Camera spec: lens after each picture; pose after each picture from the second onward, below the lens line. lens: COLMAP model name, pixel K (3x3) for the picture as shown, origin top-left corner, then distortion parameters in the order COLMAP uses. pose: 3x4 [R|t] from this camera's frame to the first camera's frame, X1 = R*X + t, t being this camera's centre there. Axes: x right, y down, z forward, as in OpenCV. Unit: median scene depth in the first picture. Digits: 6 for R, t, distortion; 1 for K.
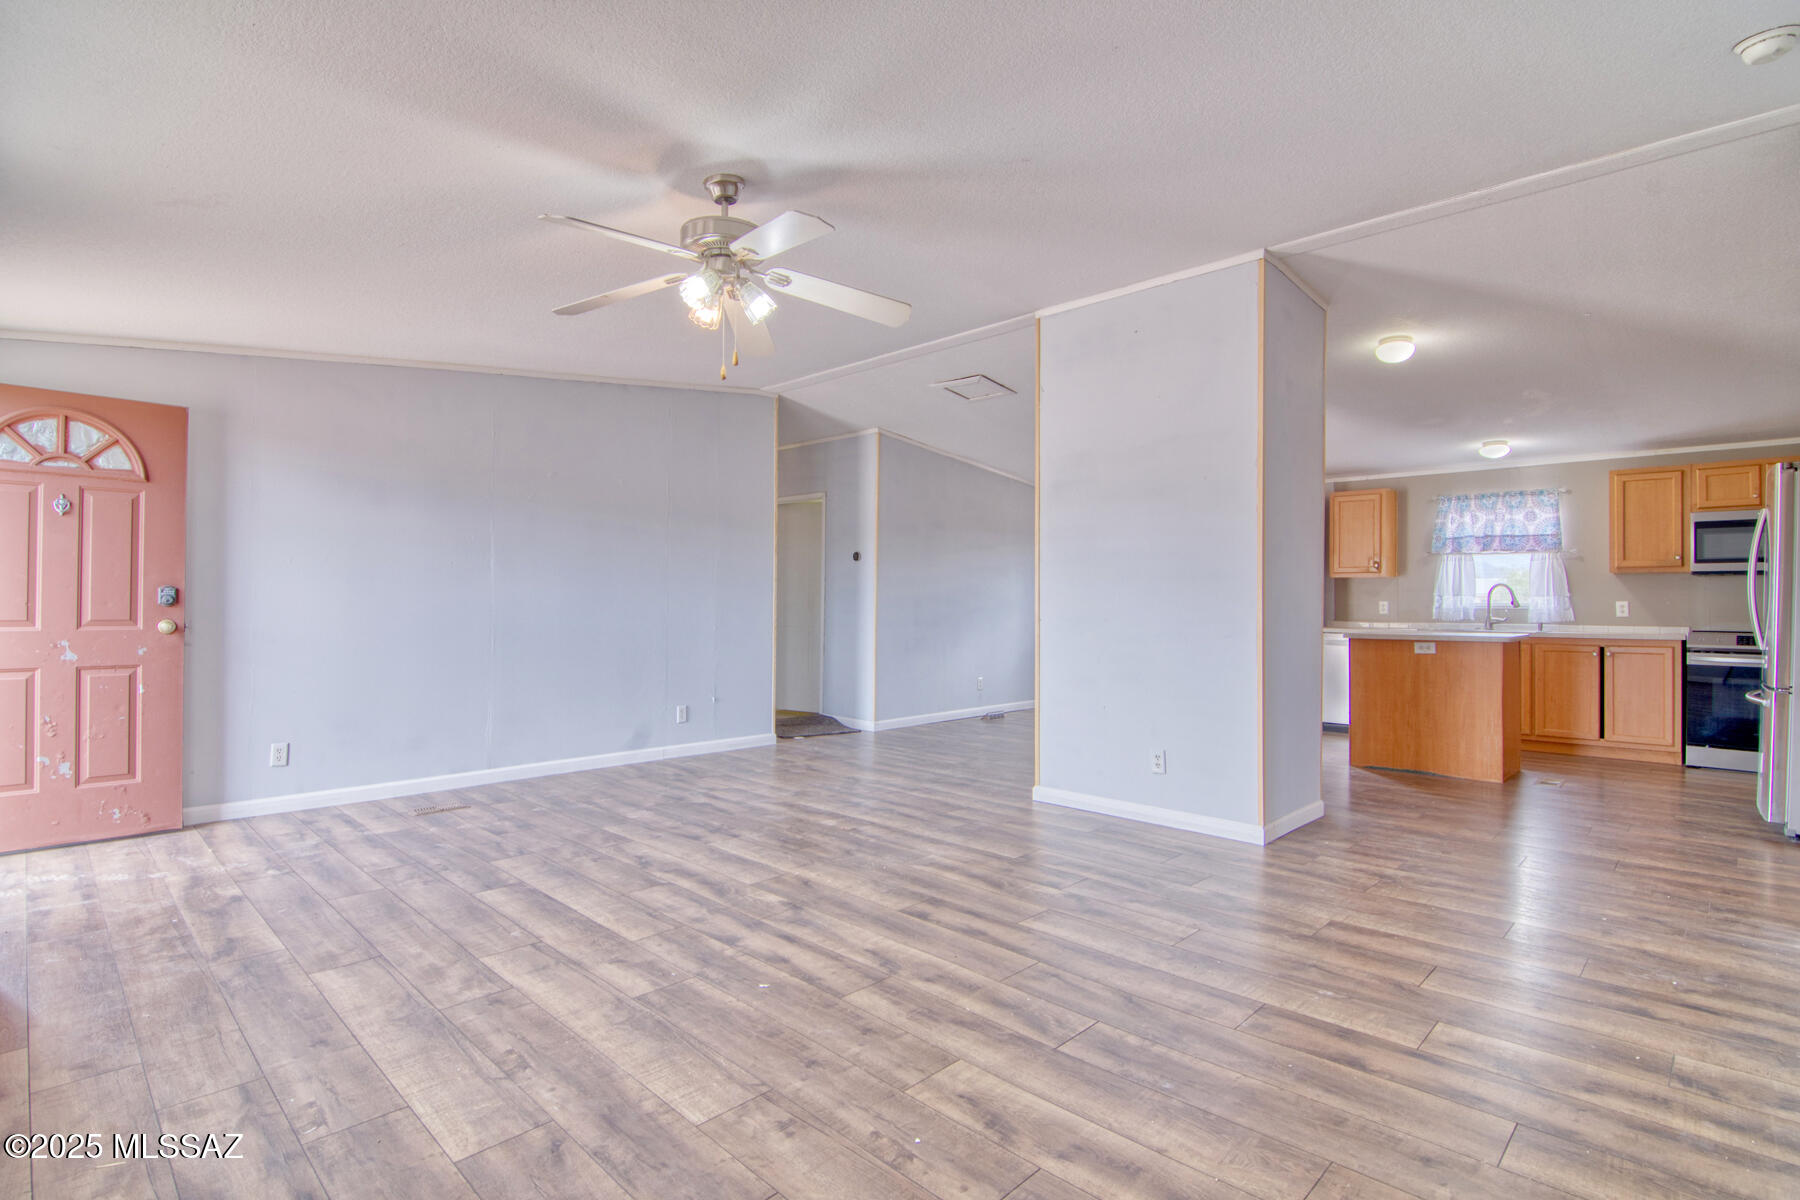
lens RADIAL K [[875.3, 0, 882.6], [0, 875.3, 595.4], [0, 0, 1]] dist [-0.007042, -0.008065]
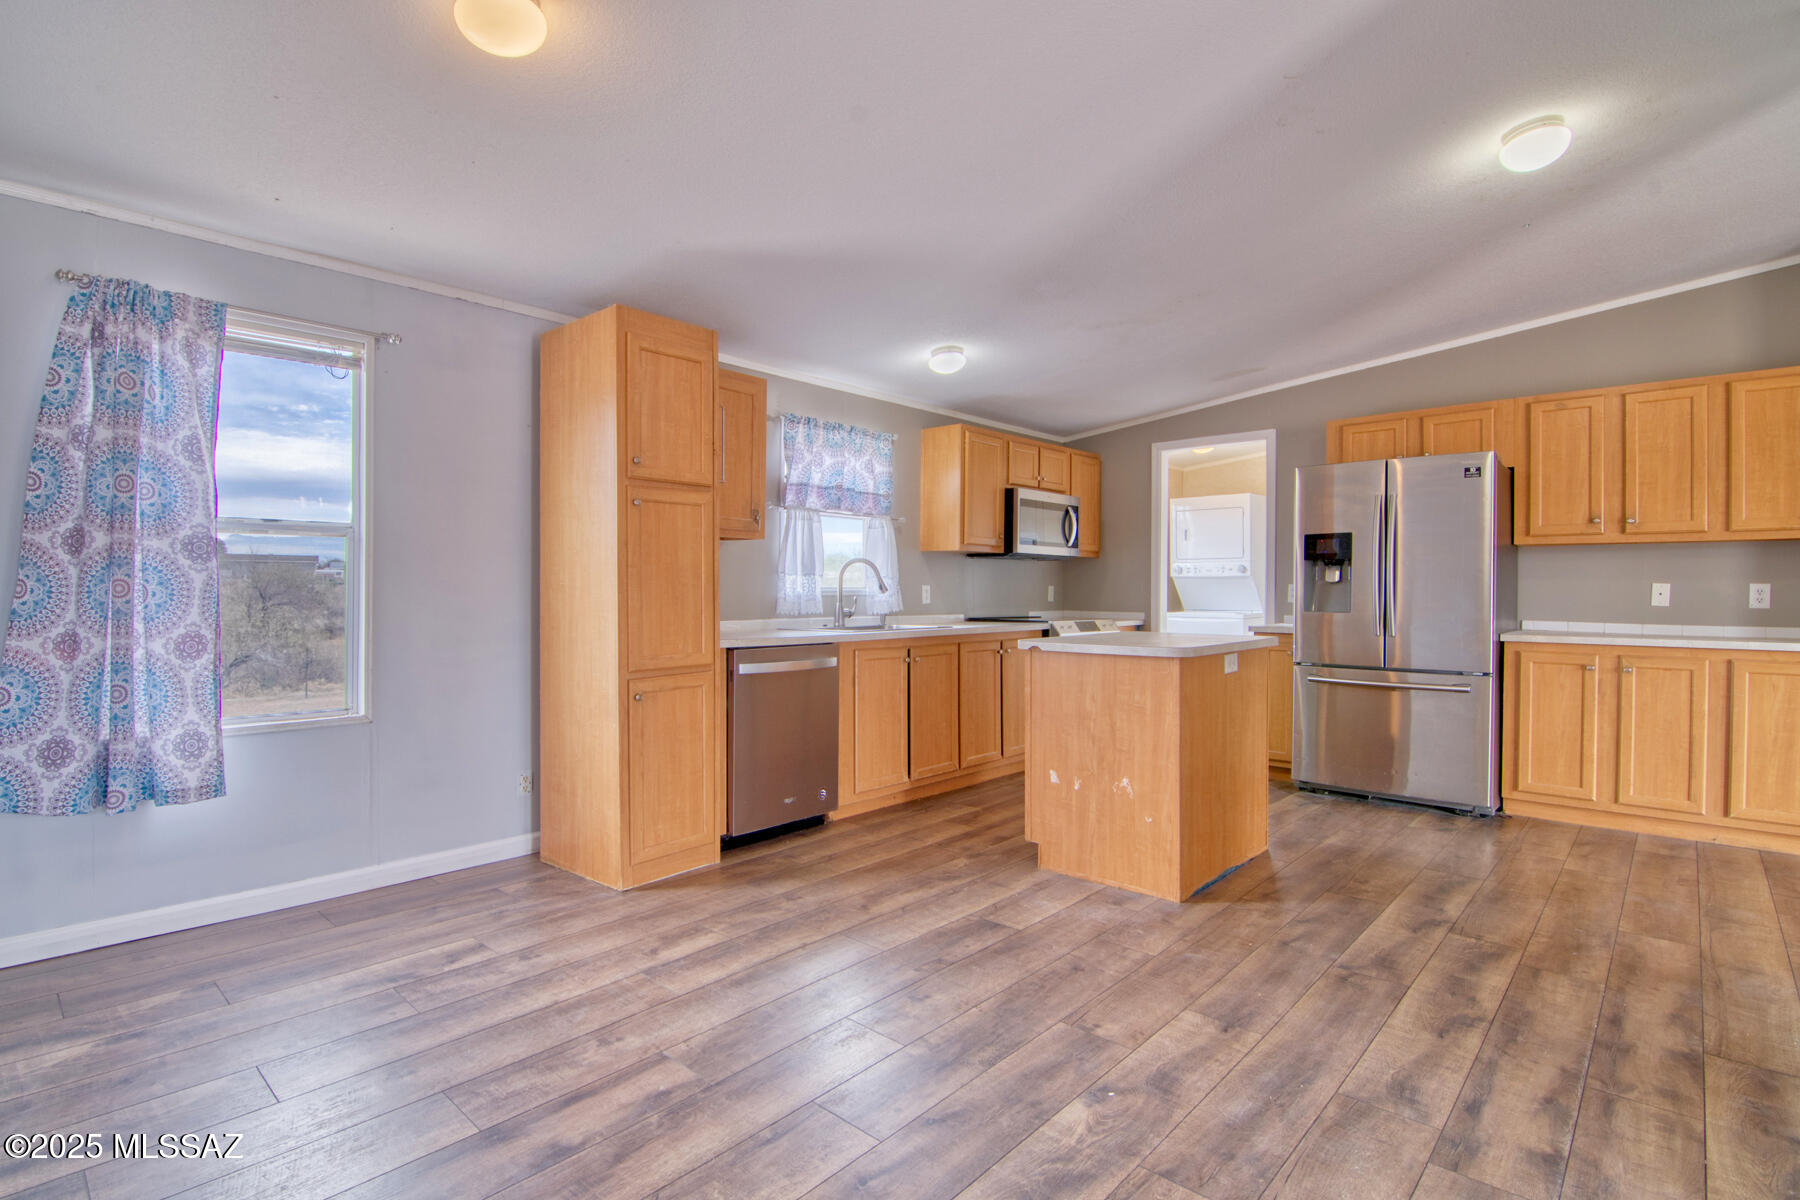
lens RADIAL K [[875.3, 0, 876.0], [0, 875.3, 595.0], [0, 0, 1]] dist [-0.007042, -0.008065]
pose [[-0.032621, -0.009188, 0.999426, 0.024047], [-0.012381, 0.999885, 0.008788, 0.010676], [-0.999391, -0.012087, -0.032731, 1.227981]]
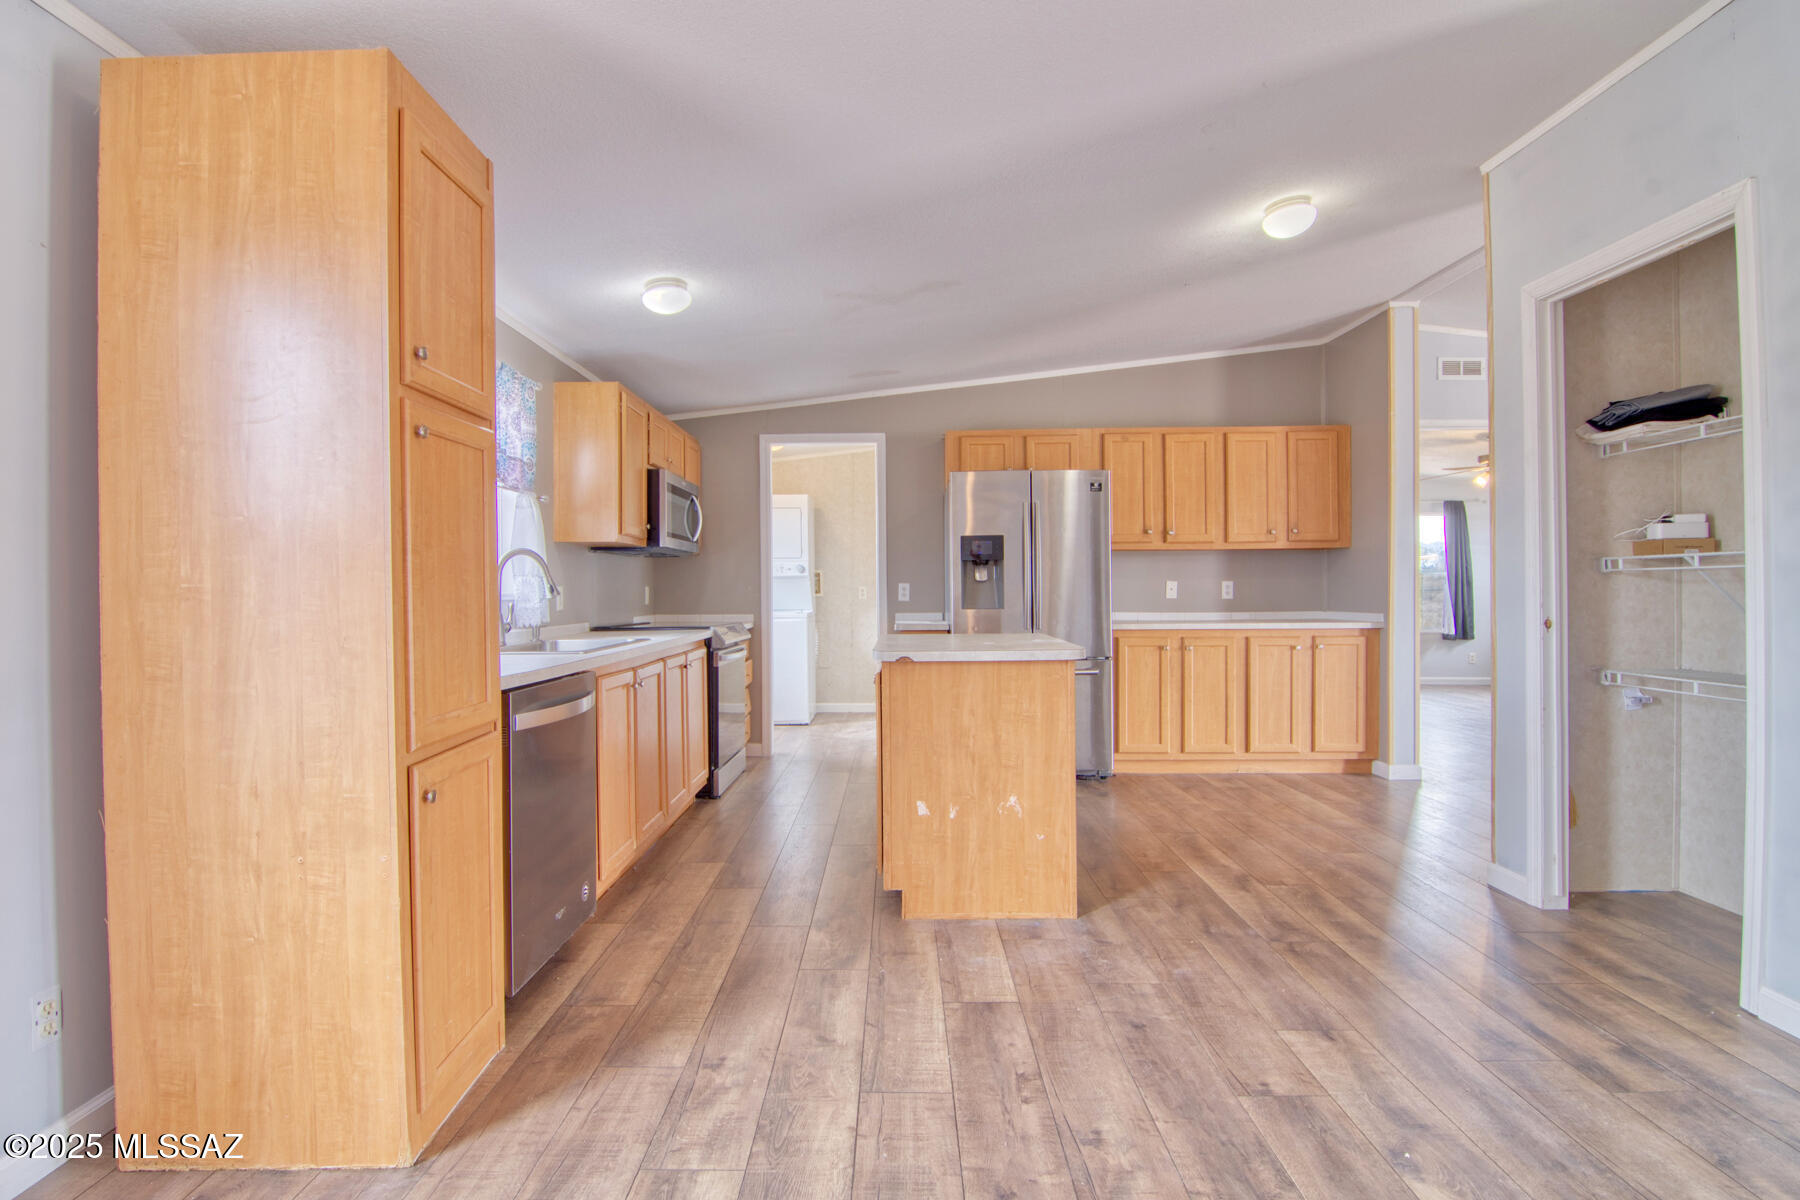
lens RADIAL K [[875.3, 0, 878.7], [0, 875.3, 593.2], [0, 0, 1]] dist [-0.007042, -0.008065]
pose [[-0.691648, -0.001169, 0.722234, 0.261829], [-0.001716, 0.999999, -0.000025, 0.012967], [-0.722233, -0.001257, -0.691649, 1.454546]]
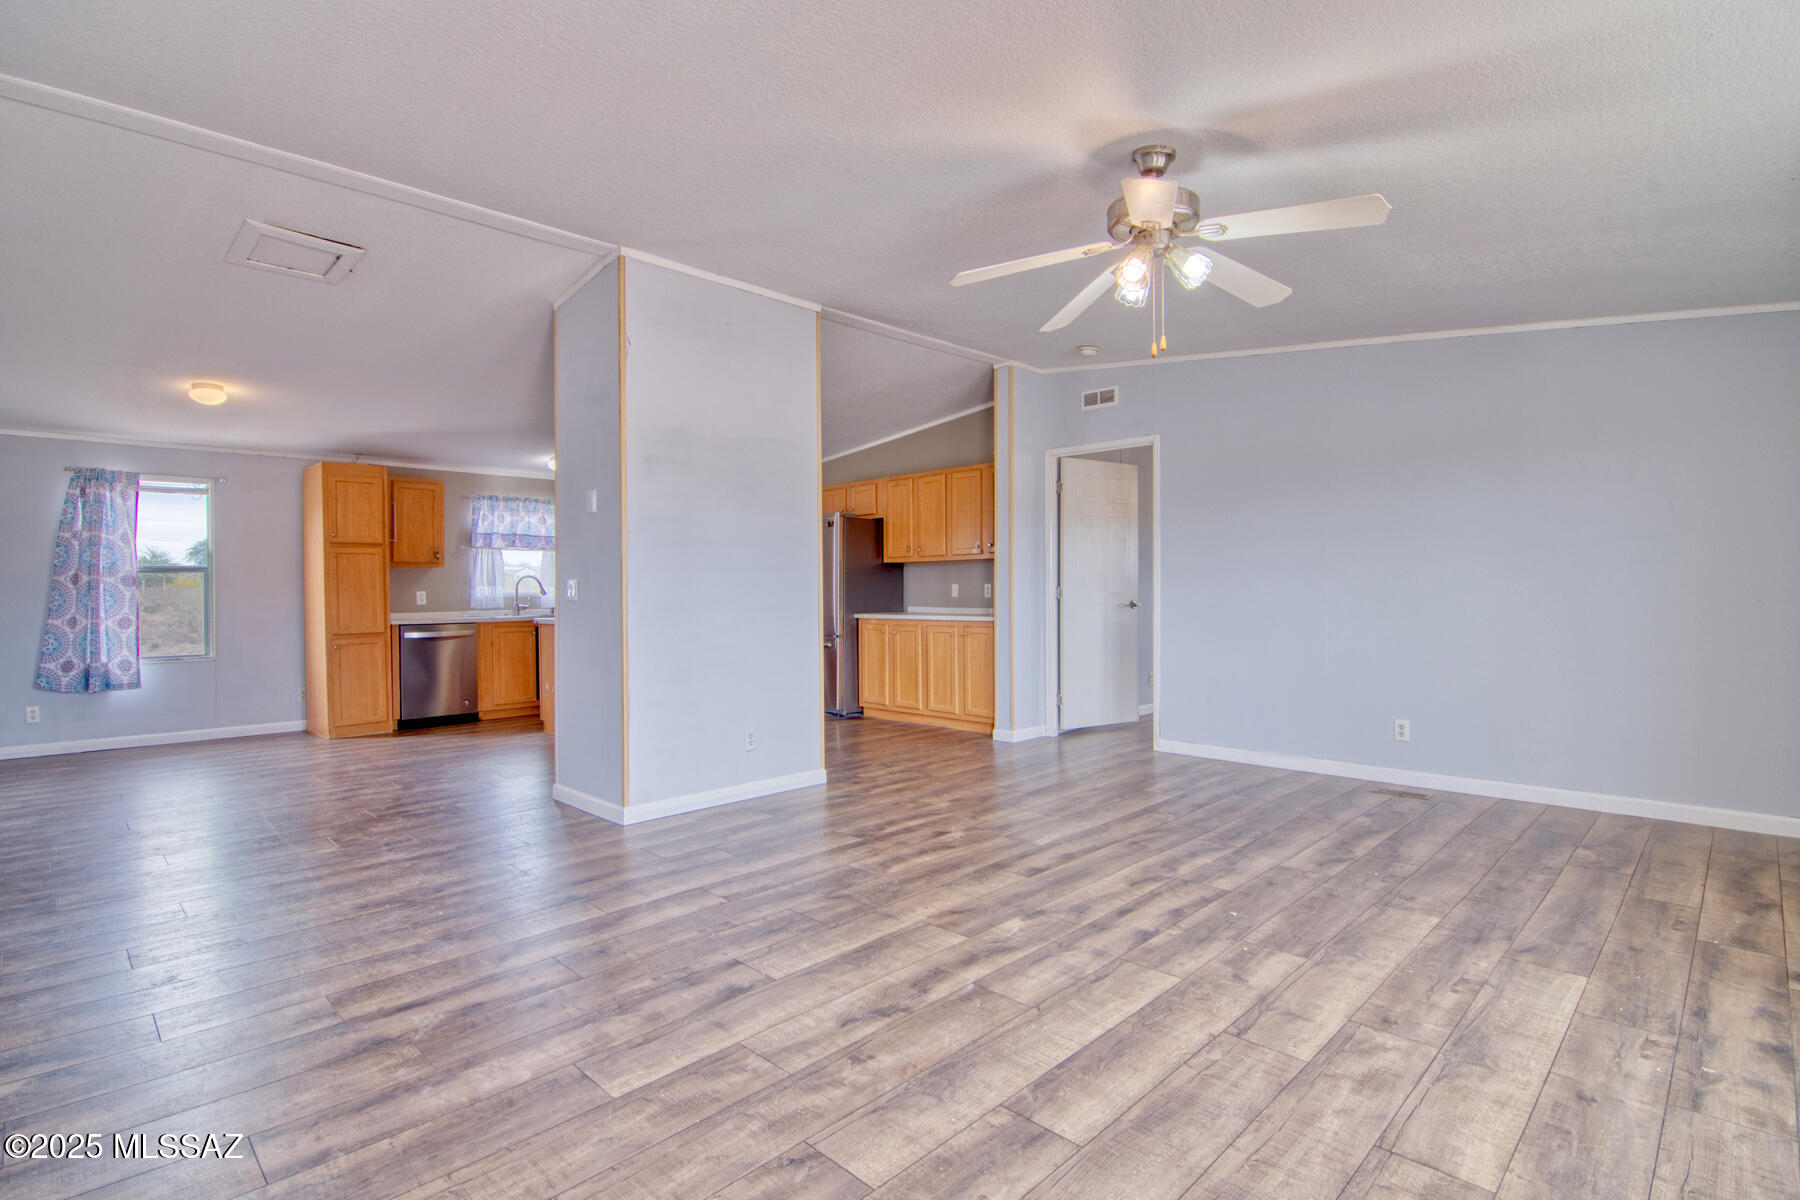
lens RADIAL K [[875.3, 0, 868.4], [0, 875.3, 593.7], [0, 0, 1]] dist [-0.007042, -0.008065]
pose [[0.011019, -0.007759, 0.999909, -0.568121], [0.001510, 0.999969, 0.007743, 0.003088], [-0.999938, 0.001425, 0.011030, 0.640974]]
